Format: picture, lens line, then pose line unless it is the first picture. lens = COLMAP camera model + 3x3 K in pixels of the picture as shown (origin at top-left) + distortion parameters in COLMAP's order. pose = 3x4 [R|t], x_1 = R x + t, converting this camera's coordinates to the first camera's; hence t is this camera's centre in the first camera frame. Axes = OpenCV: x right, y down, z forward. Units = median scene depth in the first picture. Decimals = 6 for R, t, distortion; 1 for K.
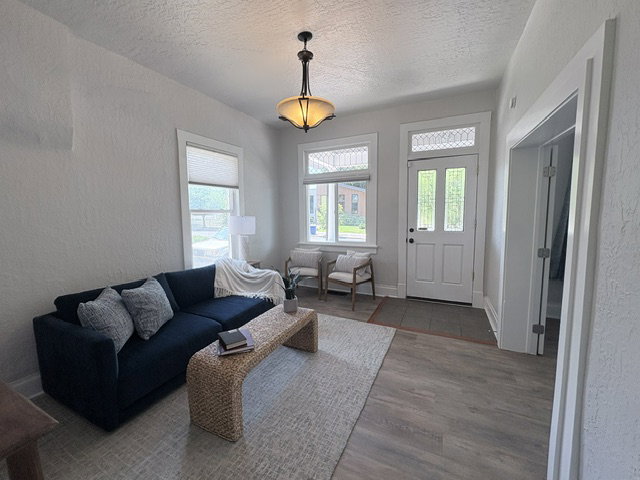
lens RADIAL K [[263.0, 0, 320.0], [0, 263.0, 240.0], [0, 0, 1]] dist [-0.001862, -0.000222]
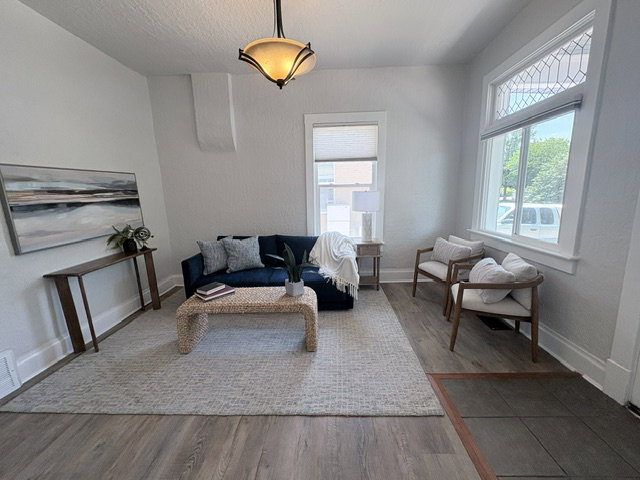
lens RADIAL K [[263.0, 0, 320.0], [0, 263.0, 240.0], [0, 0, 1]] dist [-0.001862, -0.000222]
pose [[0.403609, 0.167388, -0.899489, 0.540381], [-0.077429, 0.985844, 0.148714, -0.048760], [0.911649, 0.009624, 0.410857, 0.515090]]
